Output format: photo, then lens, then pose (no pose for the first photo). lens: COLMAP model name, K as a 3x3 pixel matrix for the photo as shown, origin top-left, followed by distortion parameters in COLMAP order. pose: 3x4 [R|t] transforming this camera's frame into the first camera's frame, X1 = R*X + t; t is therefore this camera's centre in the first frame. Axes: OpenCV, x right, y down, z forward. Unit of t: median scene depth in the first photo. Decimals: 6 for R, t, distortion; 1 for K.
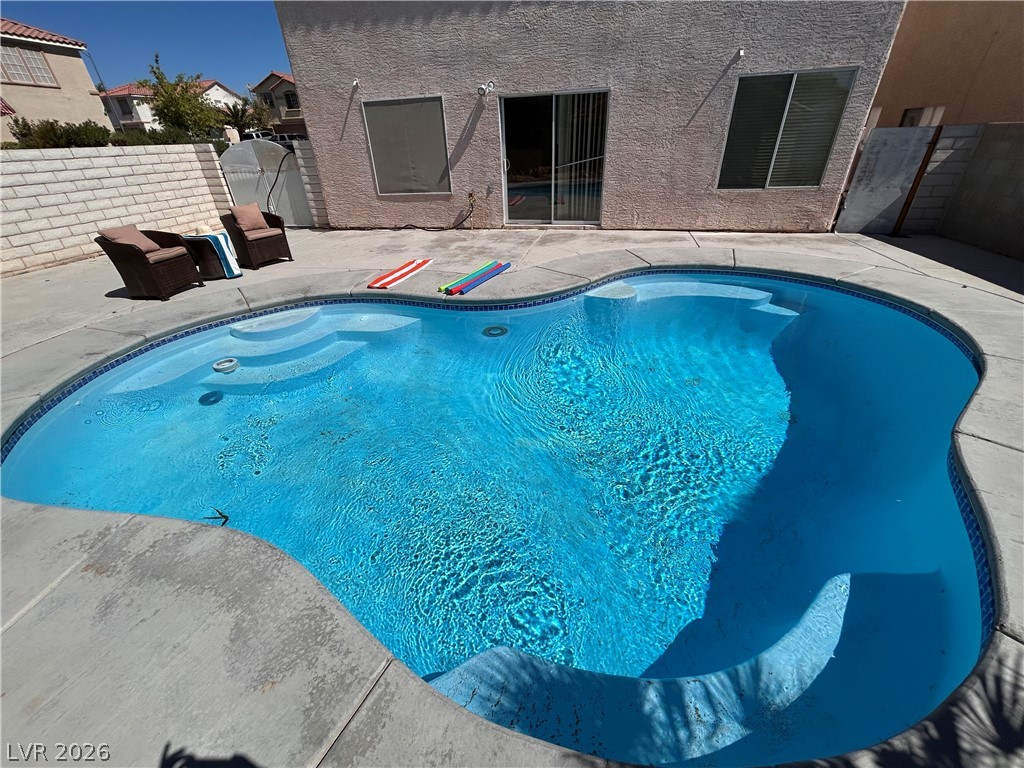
lens RADIAL K [[411.7, 0, 510.6], [0, 411.7, 384.8], [0, 0, 1]] dist [-0.001265, 0.000925]
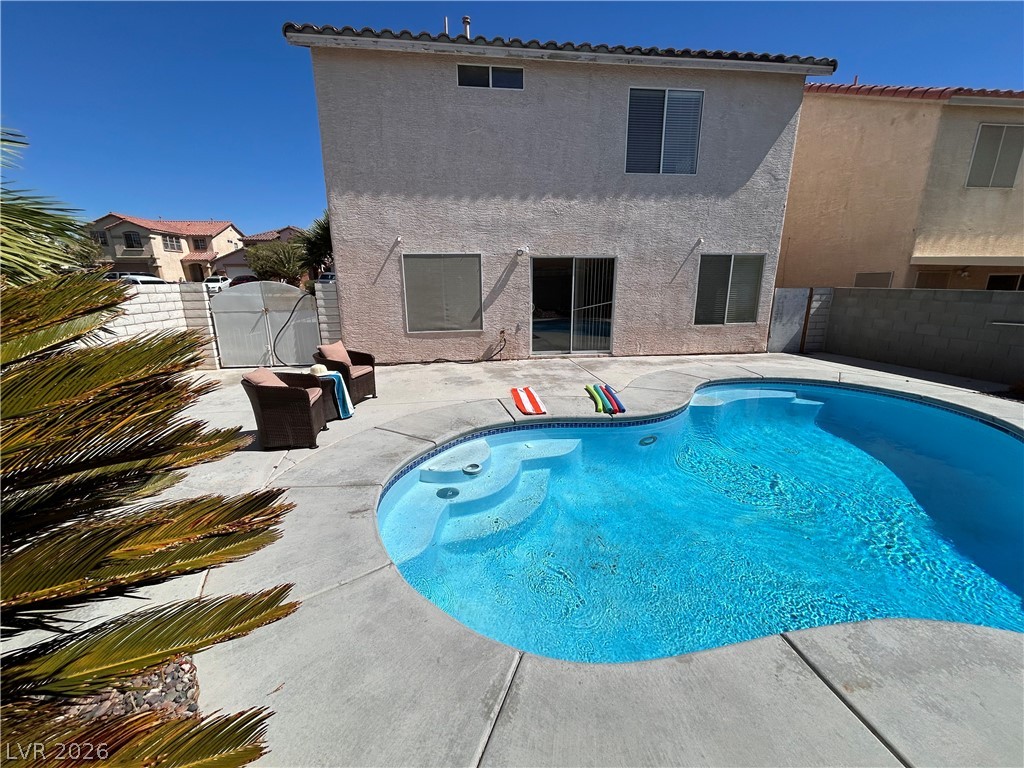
lens RADIAL K [[411.7, 0, 511.2], [0, 411.7, 385.8], [0, 0, 1]] dist [-0.001265, 0.000925]
pose [[0.936793, -0.058165, 0.345016, -0.534476], [0.157240, 0.950885, -0.266634, -0.025356], [-0.312561, 0.304031, 0.899928, 0.042799]]
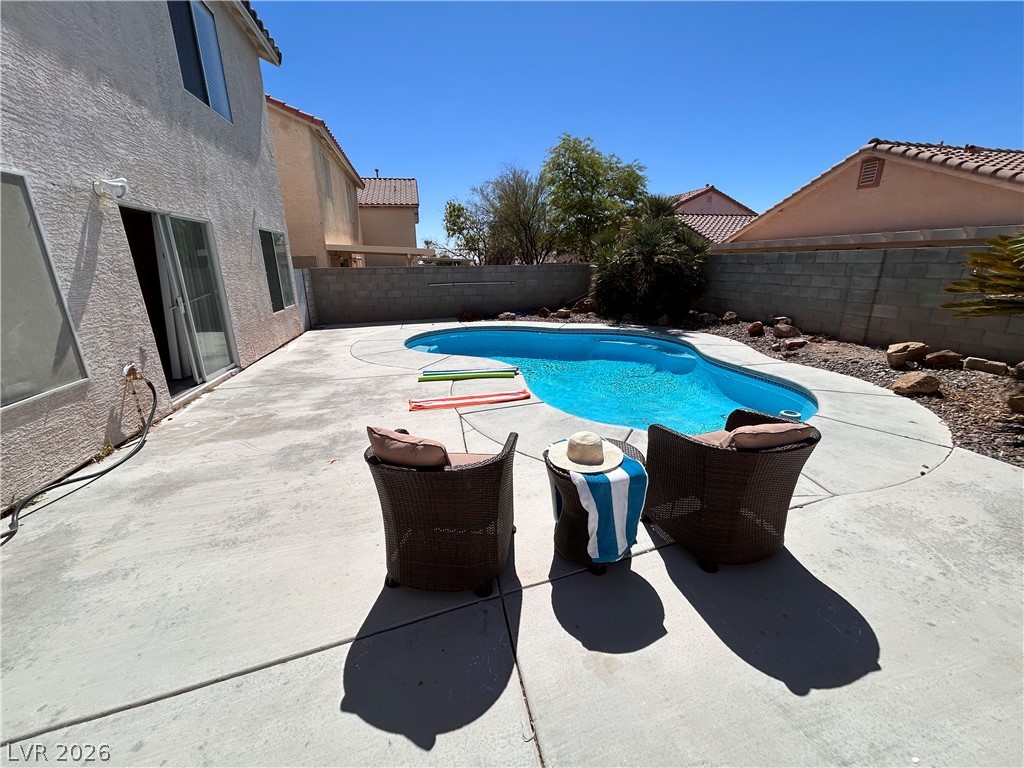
lens RADIAL K [[411.7, 0, 513.5], [0, 411.7, 384.7], [0, 0, 1]] dist [-0.001265, 0.000925]
pose [[-0.436455, -0.216494, 0.873291, -0.839804], [0.489750, 0.757056, 0.432447, -0.500199], [-0.754753, 0.616439, -0.224393, 0.889111]]
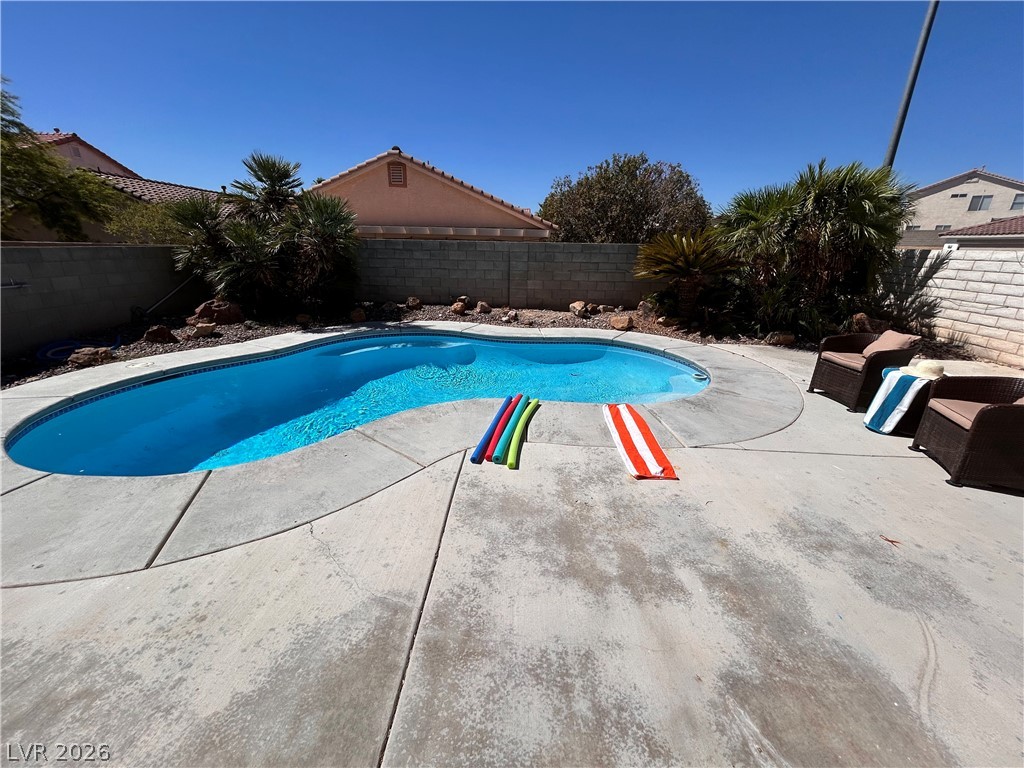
lens RADIAL K [[411.7, 0, 512.2], [0, 411.7, 385.3], [0, 0, 1]] dist [-0.001265, 0.000925]
pose [[-0.977194, 0.086985, -0.193713, 0.035728], [-0.093761, 0.641755, 0.761157, -0.647247], [0.190525, 0.761961, -0.618963, 1.052621]]
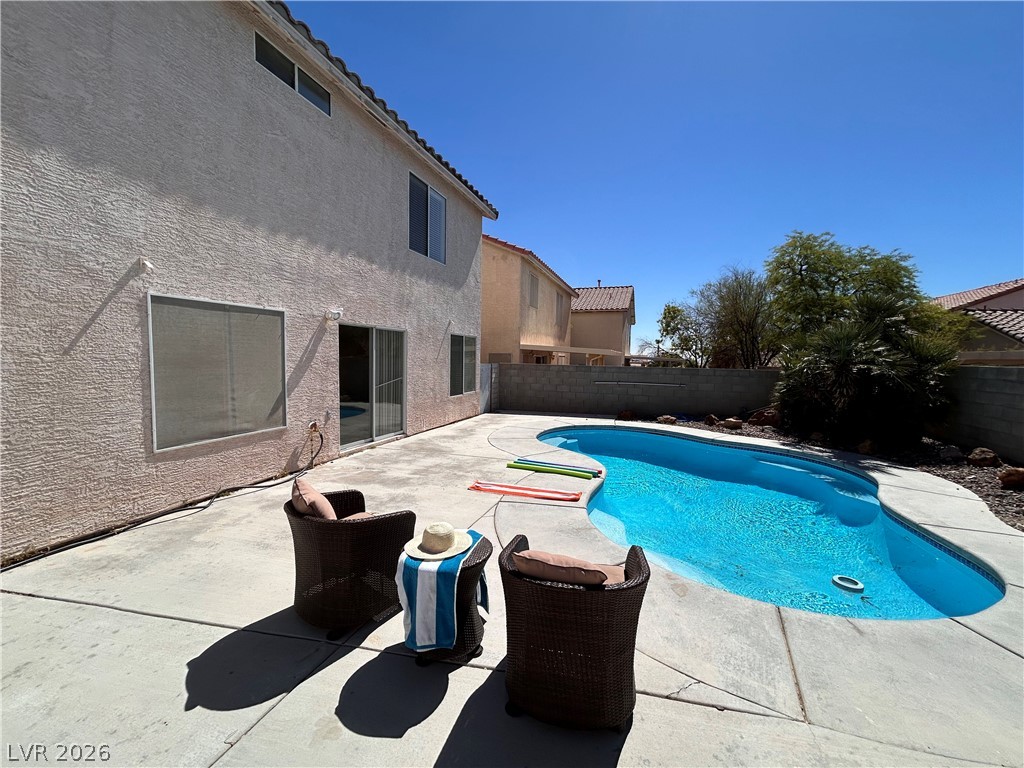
lens RADIAL K [[411.7, 0, 513.1], [0, 411.7, 386.3], [0, 0, 1]] dist [-0.001265, 0.000925]
pose [[0.094136, -0.031497, 0.995061, -0.934089], [0.493878, 0.869319, -0.019205, -0.374955], [-0.864421, 0.493246, 0.097390, 0.658247]]
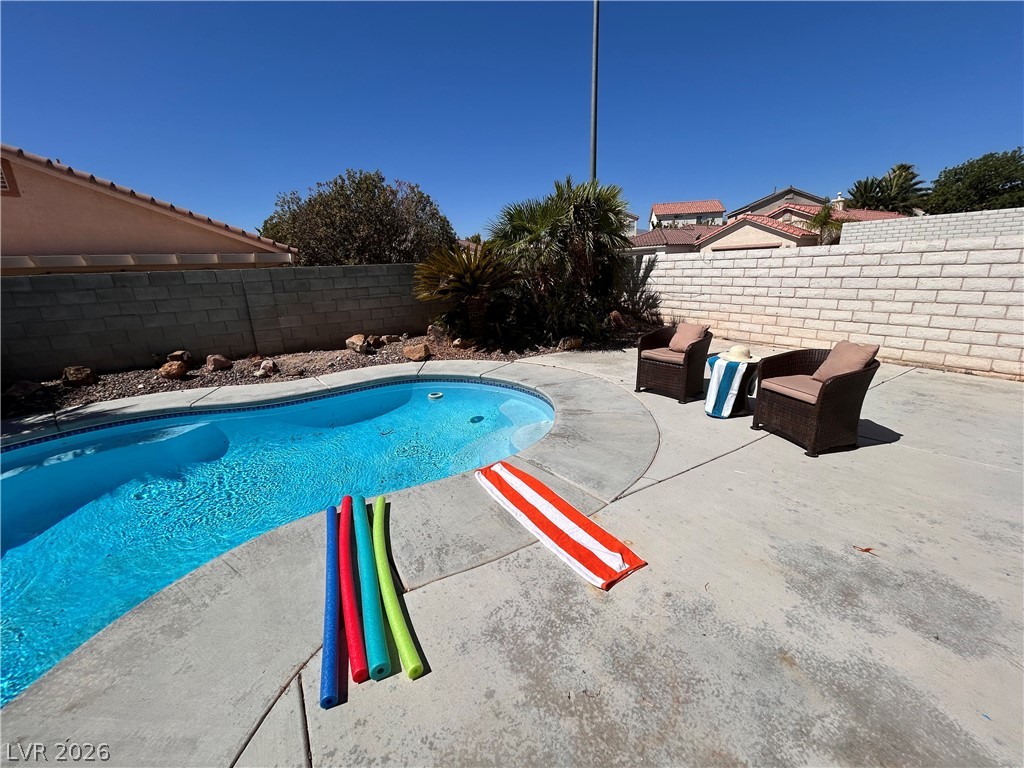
lens RADIAL K [[411.7, 0, 512.2], [0, 411.7, 383.8], [0, 0, 1]] dist [-0.001265, 0.000925]
pose [[-0.687290, 0.260360, -0.678119, 0.033626], [-0.318348, 0.731157, 0.603378, -0.523067], [0.652907, 0.630573, -0.419631, 0.871133]]
